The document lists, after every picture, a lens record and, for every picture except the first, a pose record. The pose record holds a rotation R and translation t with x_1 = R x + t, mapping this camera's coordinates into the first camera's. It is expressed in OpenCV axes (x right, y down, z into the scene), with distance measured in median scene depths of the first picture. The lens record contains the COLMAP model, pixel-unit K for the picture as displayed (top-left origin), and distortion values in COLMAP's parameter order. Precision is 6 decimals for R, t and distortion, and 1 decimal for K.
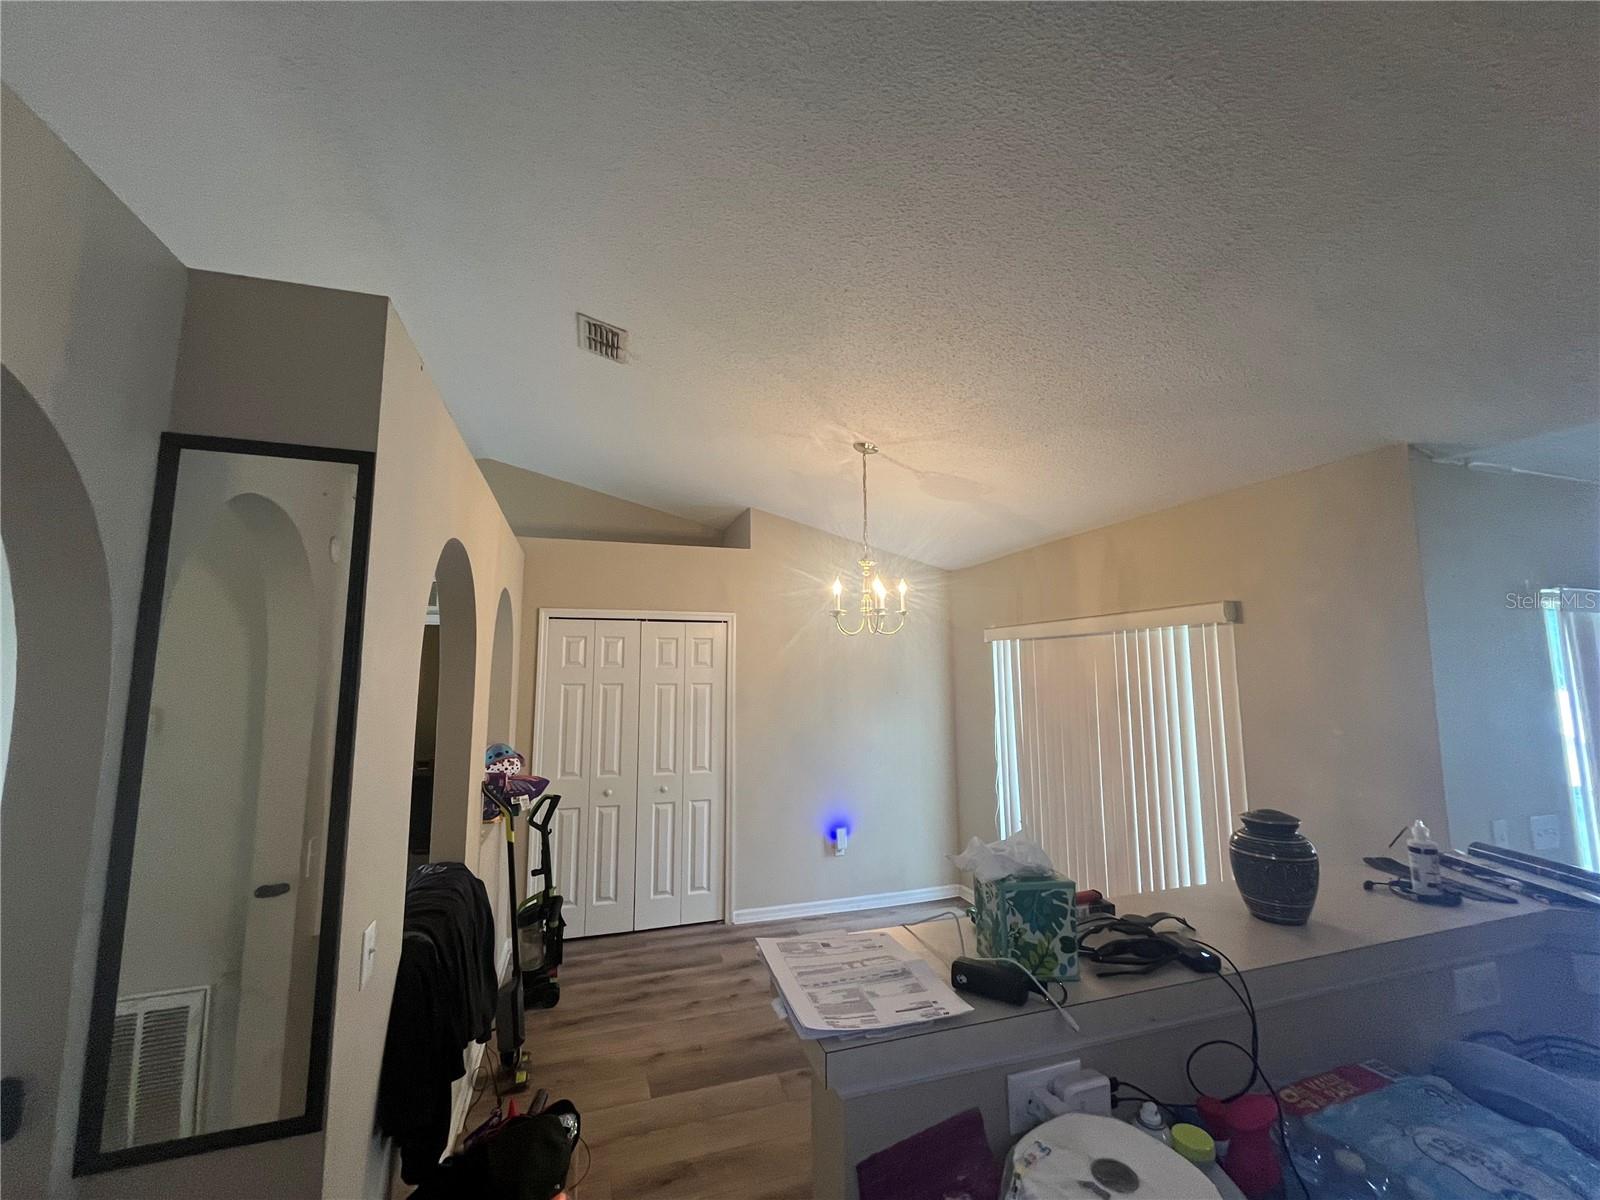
lens RADIAL K [[647.0, 0, 796.6], [0, 647.0, 594.7], [0, 0, 1]] dist [-0.001794, 0.000004]
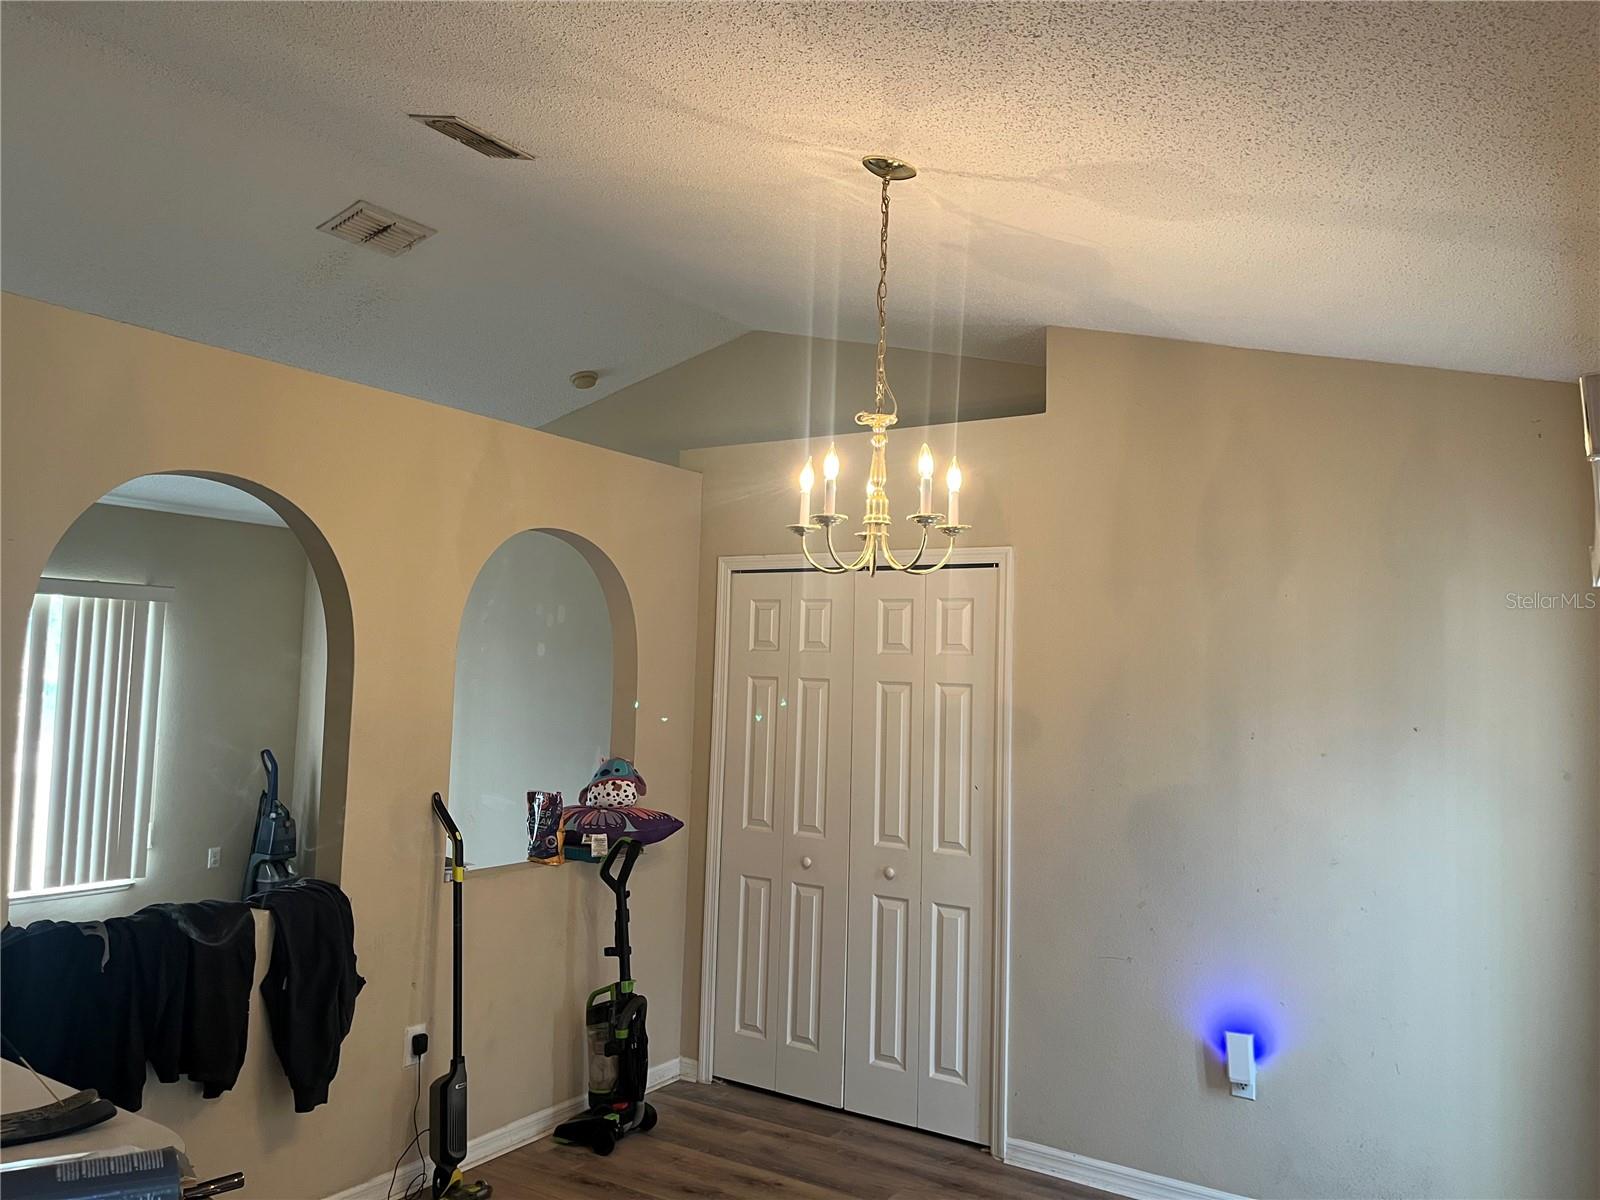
lens RADIAL K [[1219.6, 0, 798.7], [0, 1219.6, 595.9], [0, 0, 1]] dist [0.057260, -0.068873]
pose [[0.625252, -0.029421, -0.779868, 0.606160], [0.060766, 0.998091, 0.011064, 0.051989], [0.778054, -0.054307, 0.625846, 0.320267]]
